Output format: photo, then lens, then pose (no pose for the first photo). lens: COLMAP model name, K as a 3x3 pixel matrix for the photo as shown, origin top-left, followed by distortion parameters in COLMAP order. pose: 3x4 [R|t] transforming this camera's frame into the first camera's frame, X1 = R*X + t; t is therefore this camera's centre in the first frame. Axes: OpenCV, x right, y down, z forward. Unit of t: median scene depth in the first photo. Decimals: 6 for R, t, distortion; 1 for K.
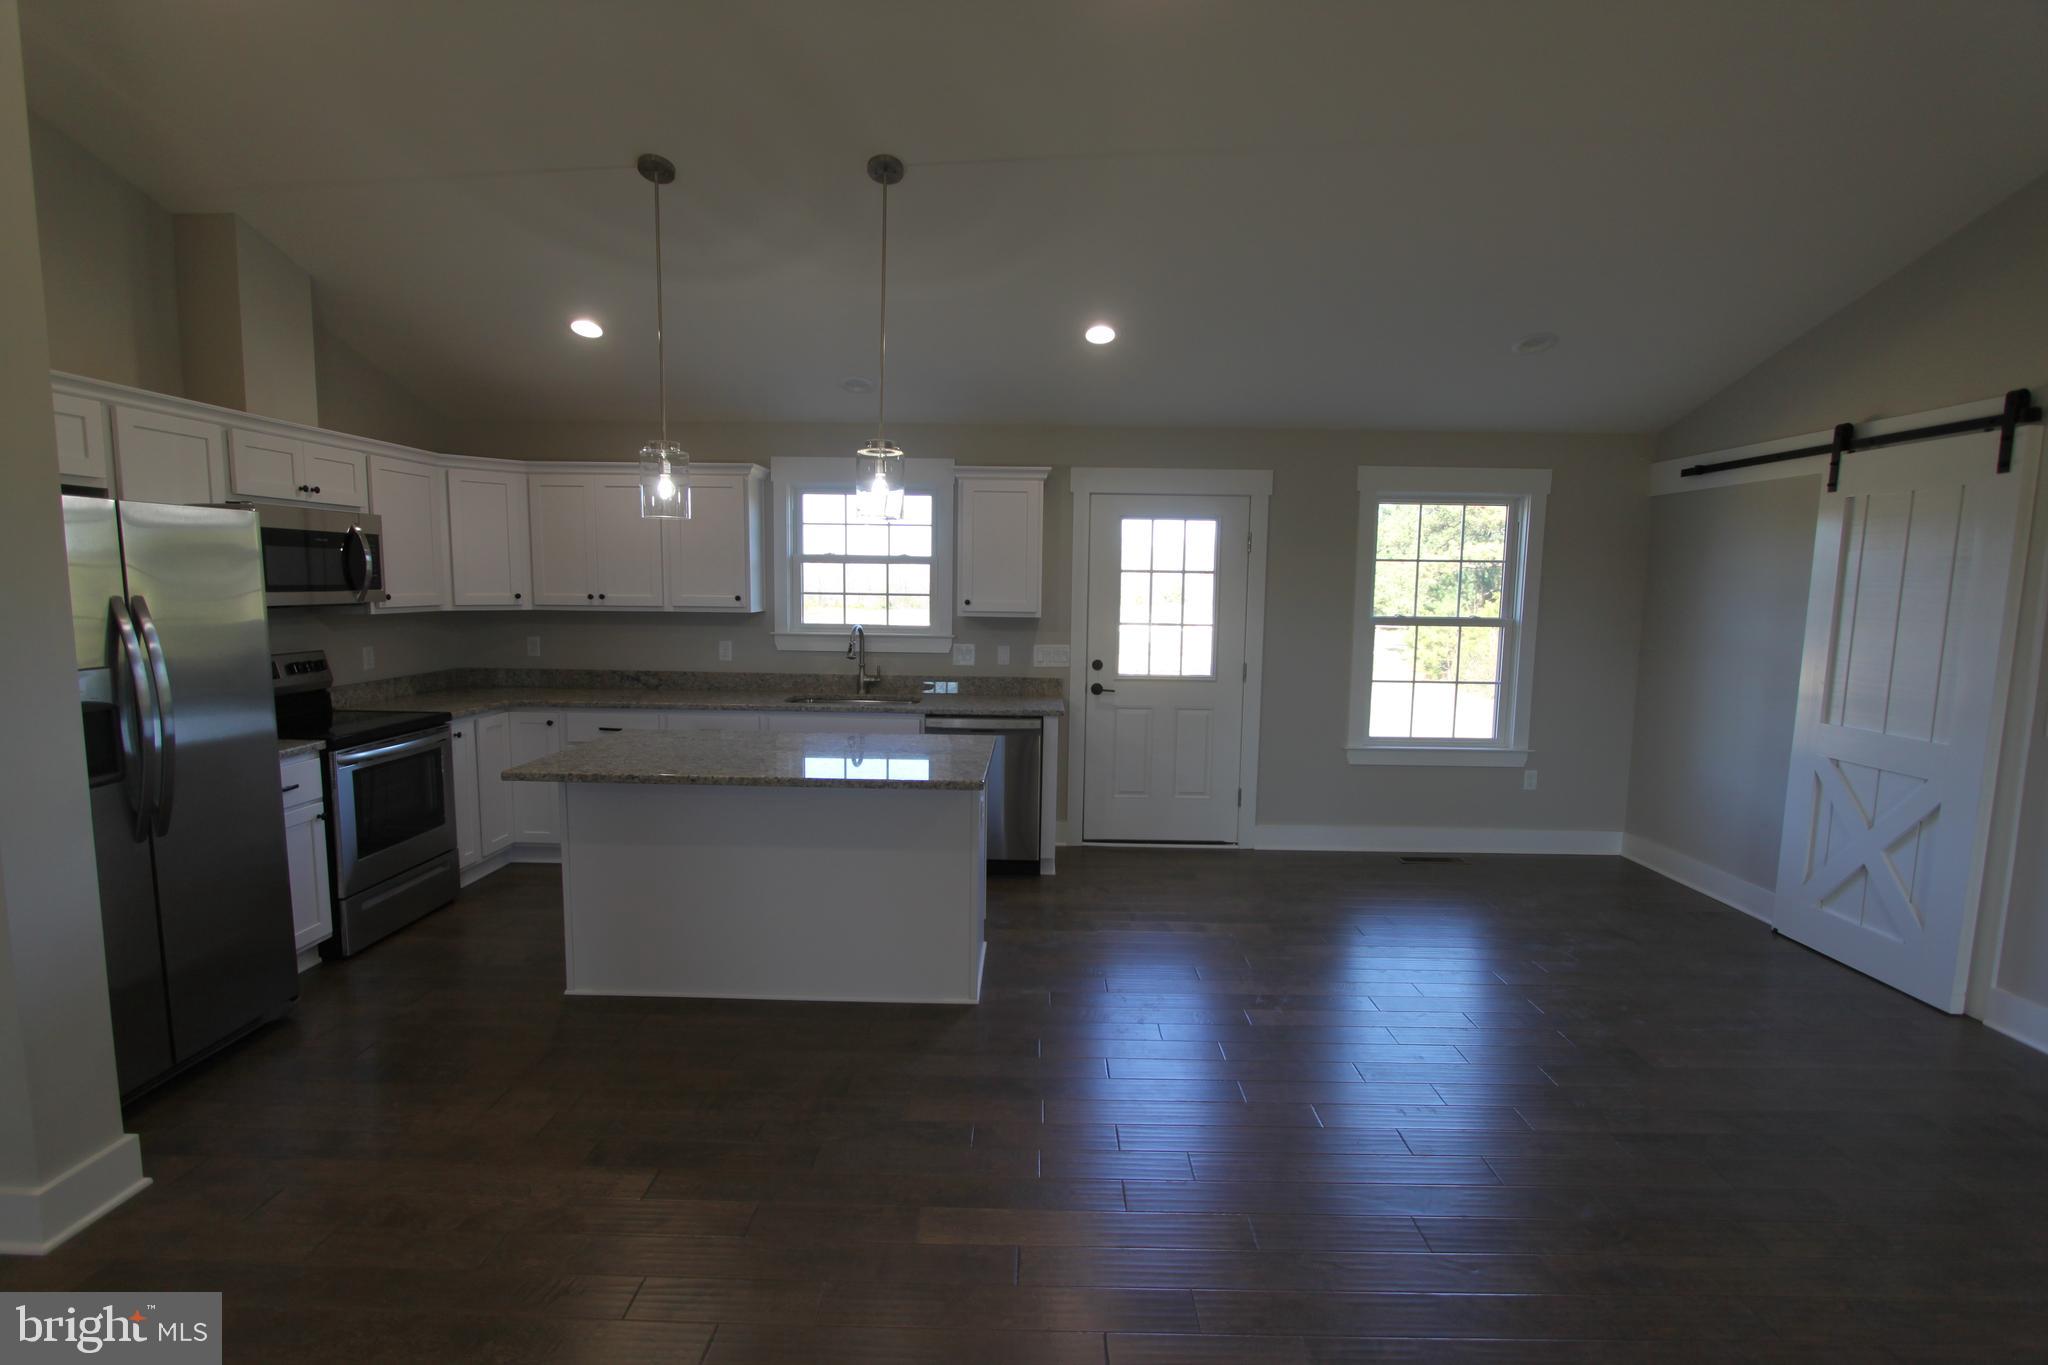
lens RADIAL K [[943.2, 0, 1025.7], [0, 943.2, 690.7], [0, 0, 1]] dist [-0.016474, 0.002108]
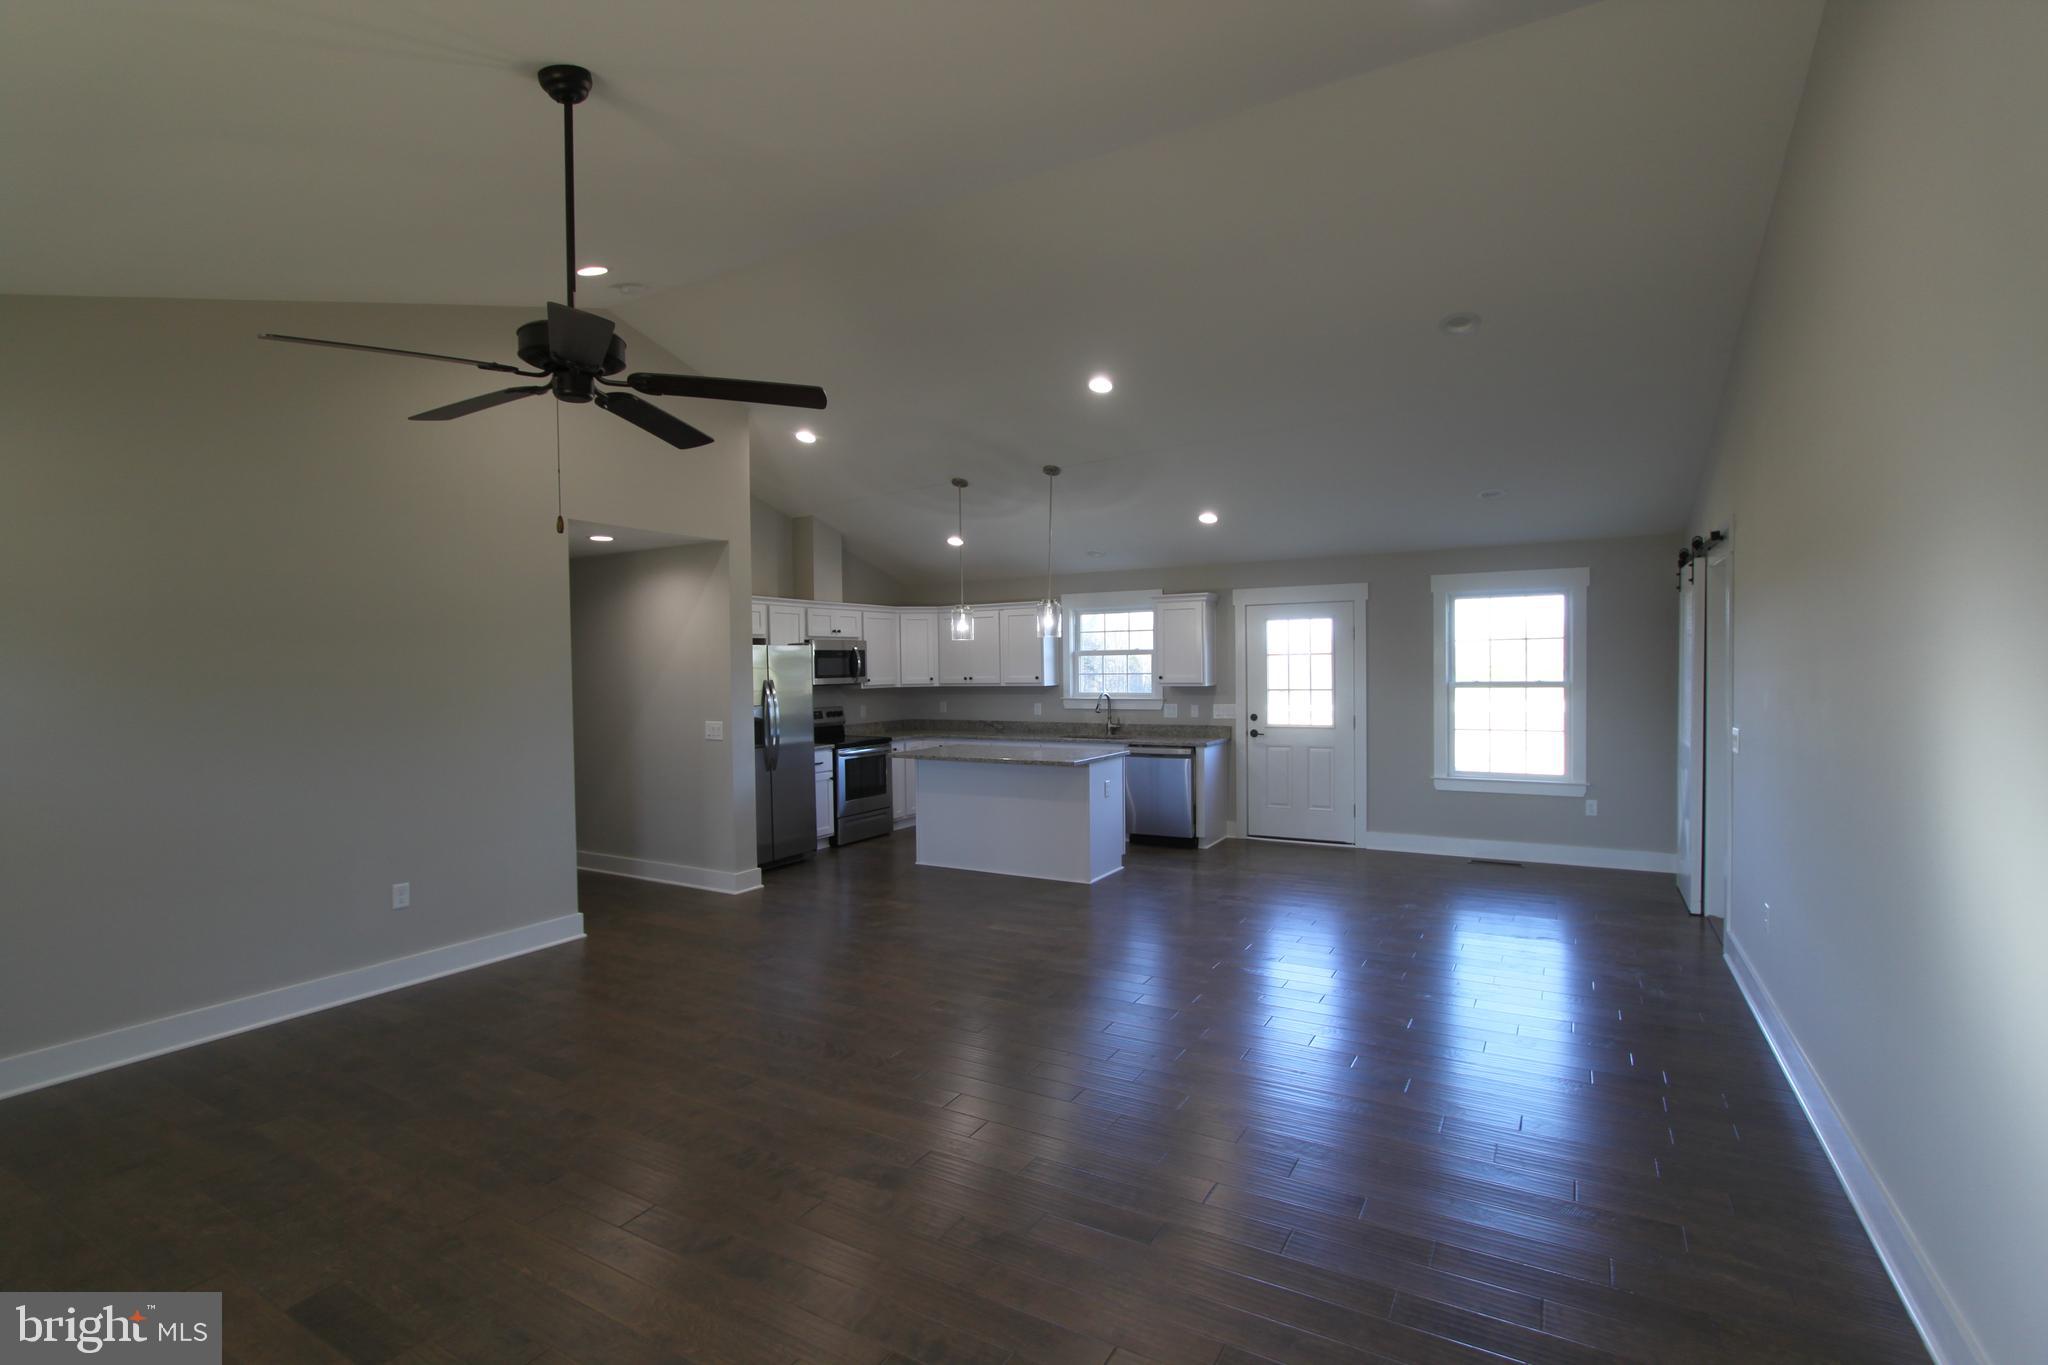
lens RADIAL K [[943.2, 0, 1029.8], [0, 943.2, 689.1], [0, 0, 1]] dist [-0.016474, 0.002108]
pose [[0.873856, -0.014935, -0.485956, 0.520733], [-0.027926, 0.996336, -0.080837, 0.062818], [0.485382, 0.084211, 0.870237, -0.513030]]
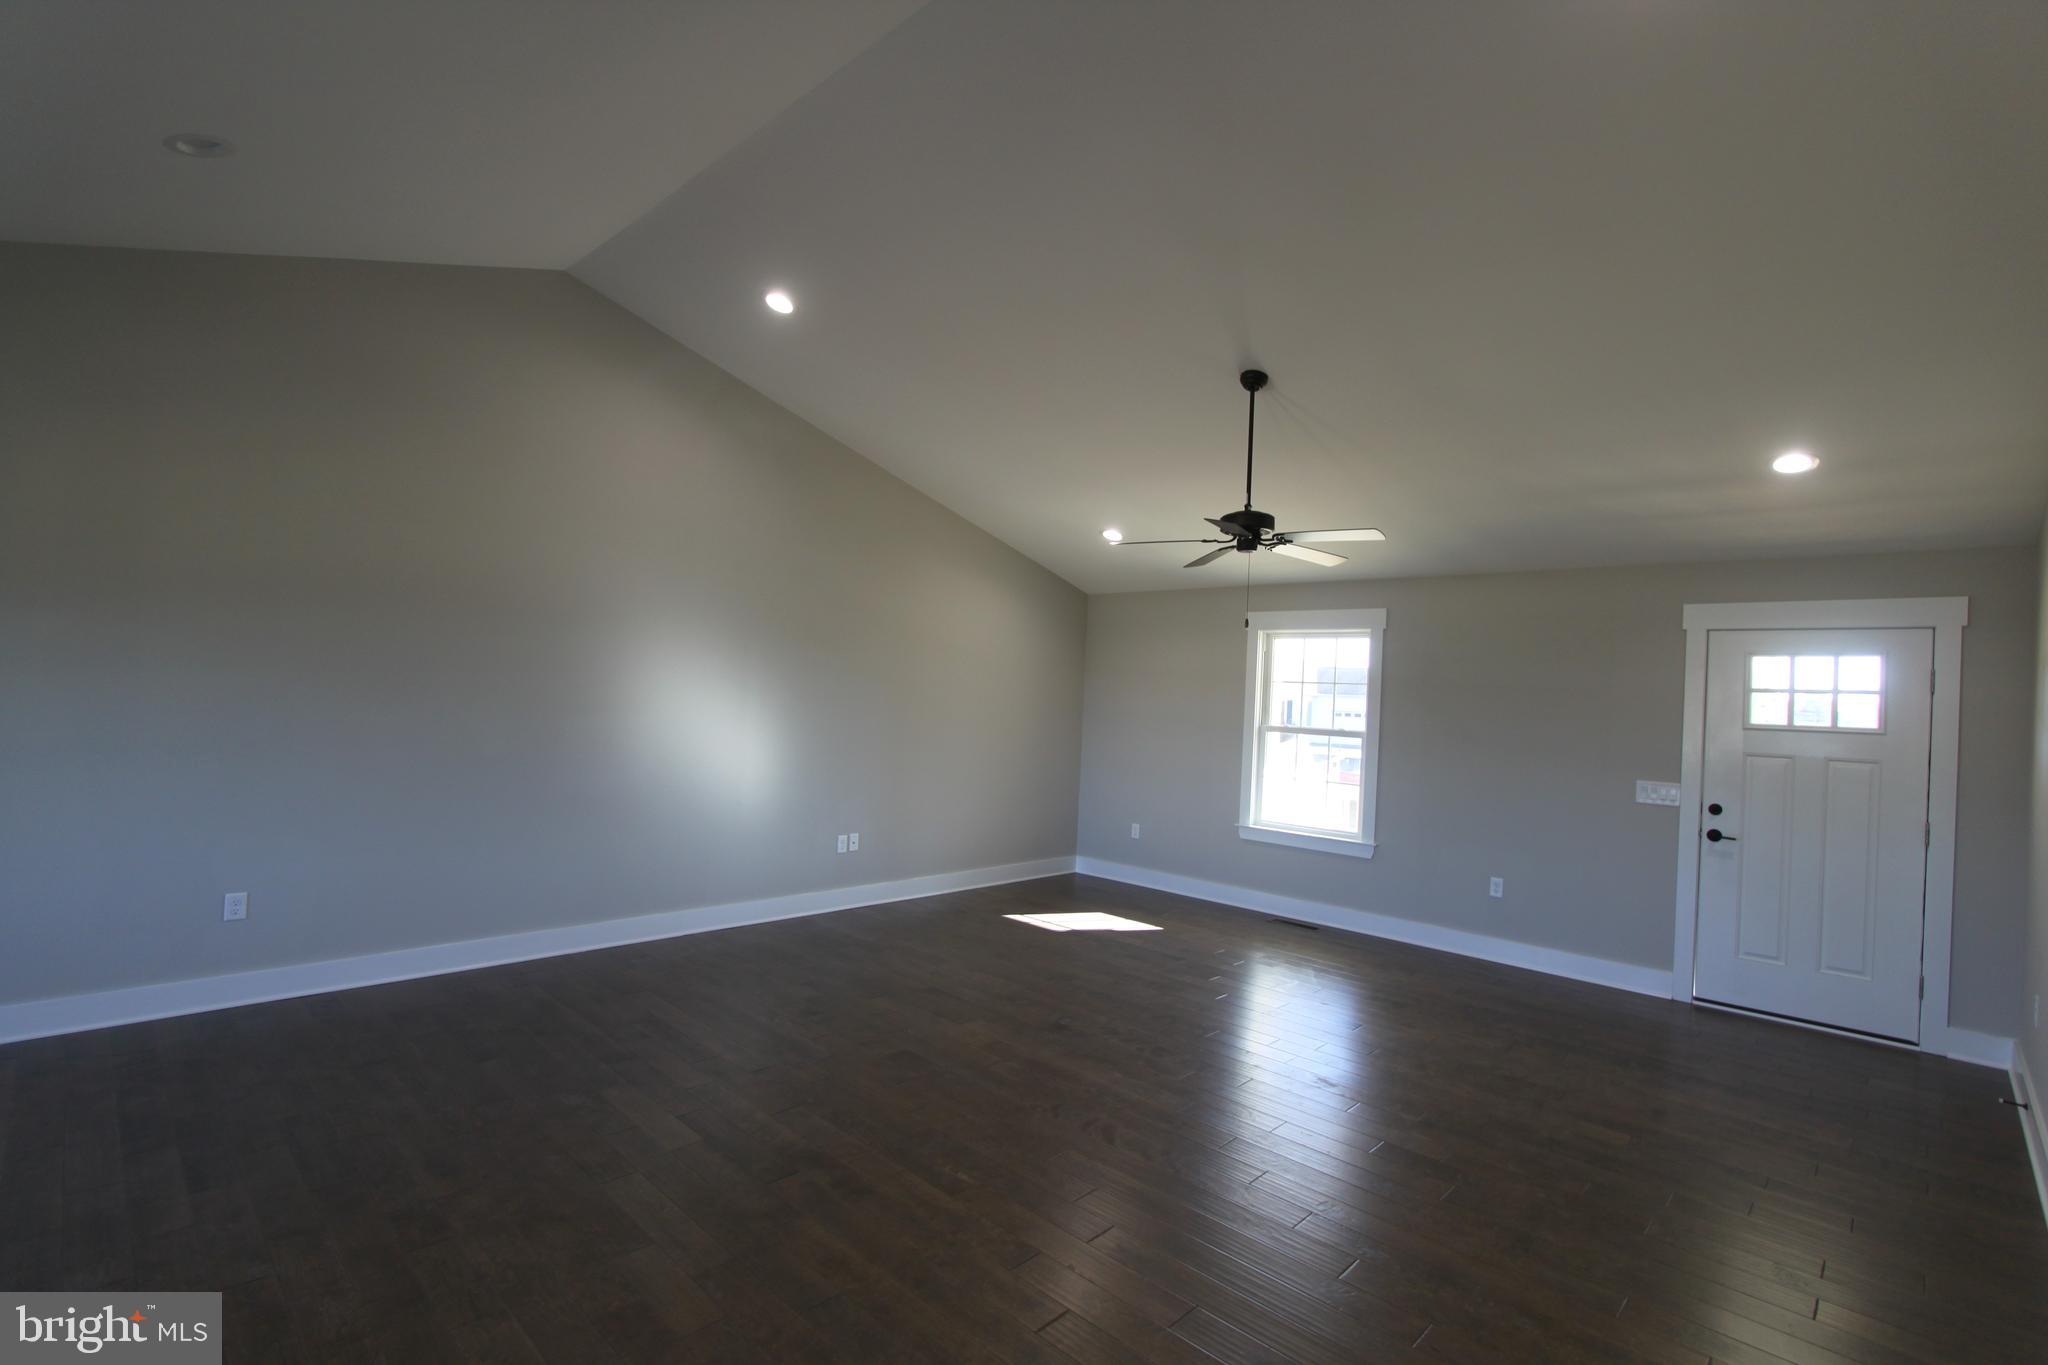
lens RADIAL K [[943.2, 0, 1026.1], [0, 943.2, 683.9], [0, 0, 1]] dist [-0.016474, 0.002108]
pose [[-0.725737, -0.036640, 0.686996, -0.358997], [0.025003, 0.996516, 0.079560, -0.065969], [-0.687518, 0.074917, -0.722293, 0.545074]]
